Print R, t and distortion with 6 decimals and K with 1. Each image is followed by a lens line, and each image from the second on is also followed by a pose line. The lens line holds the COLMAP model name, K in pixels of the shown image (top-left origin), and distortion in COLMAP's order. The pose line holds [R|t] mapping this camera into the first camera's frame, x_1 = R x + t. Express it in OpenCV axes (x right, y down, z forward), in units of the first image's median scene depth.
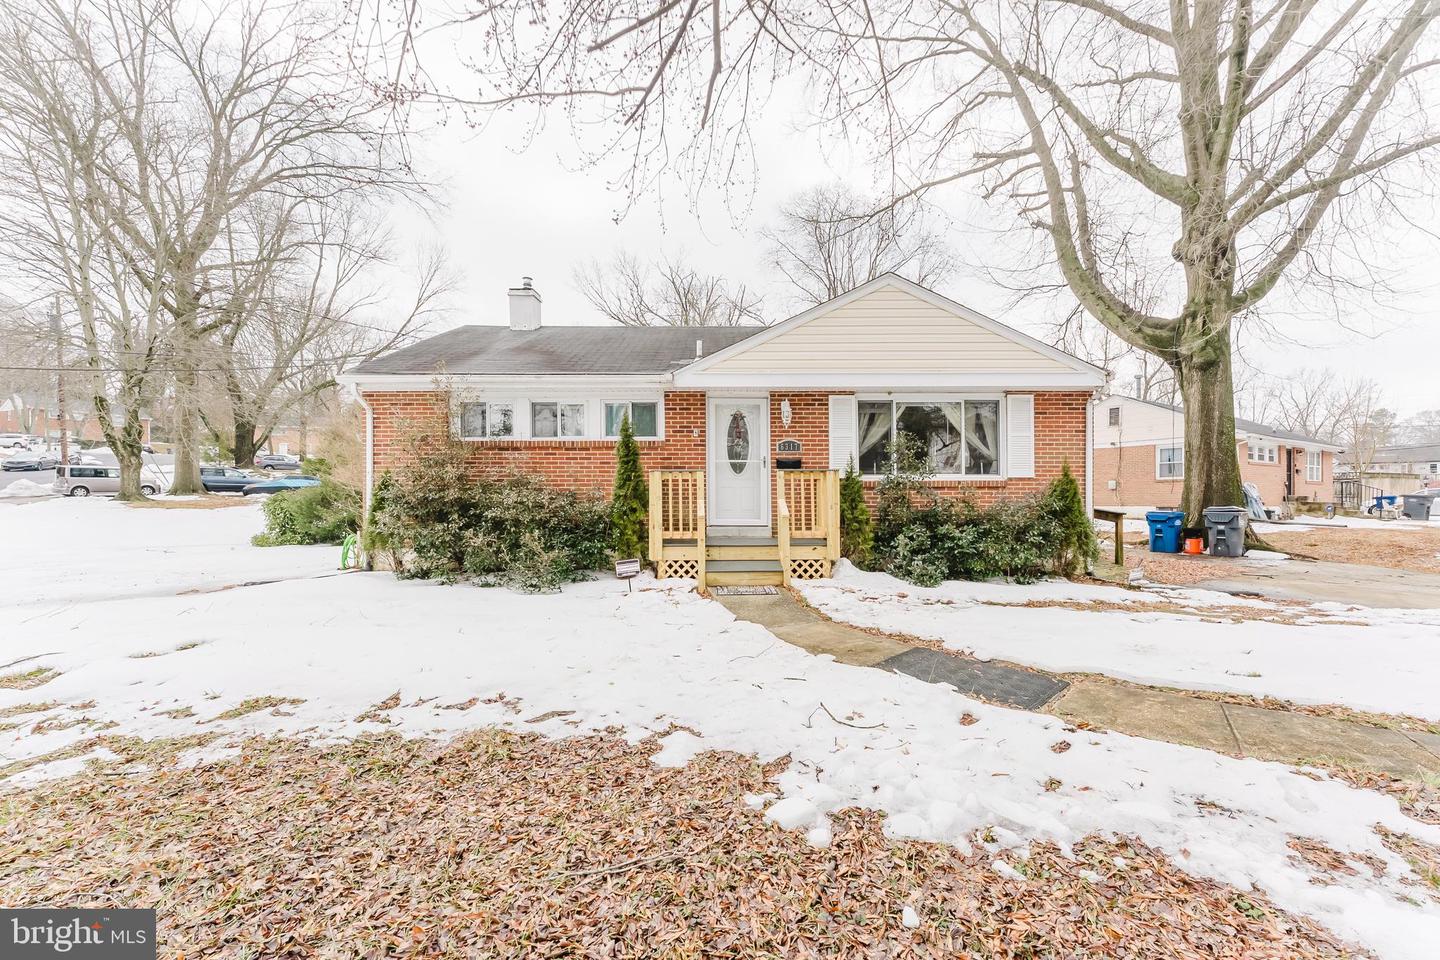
lens RADIAL K [[580.4, 0, 720.0], [0, 580.4, 476.5], [0, 0, 1]] dist [0.002649, 0.000150]
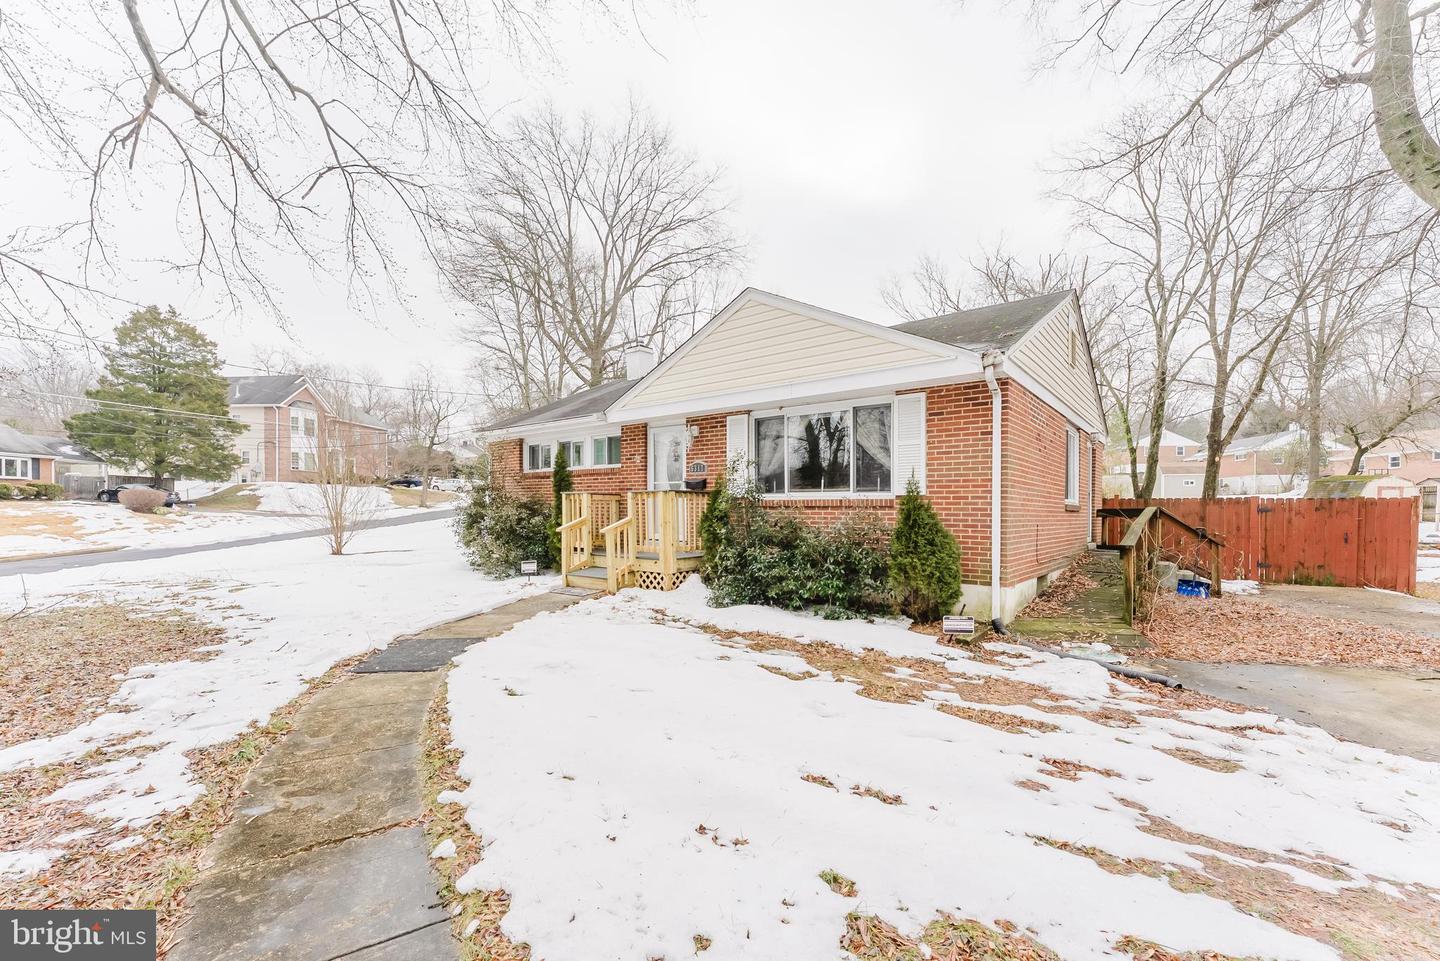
lens RADIAL K [[581.8, 0, 720.3], [0, 581.8, 500.8], [0, 0, 1]] dist [0.000753, 0.000159]
pose [[0.772140, -0.002033, -0.635449, 0.830381], [0.013650, 0.999817, 0.013388, -0.005300], [0.635306, -0.019012, 0.772027, 0.197537]]
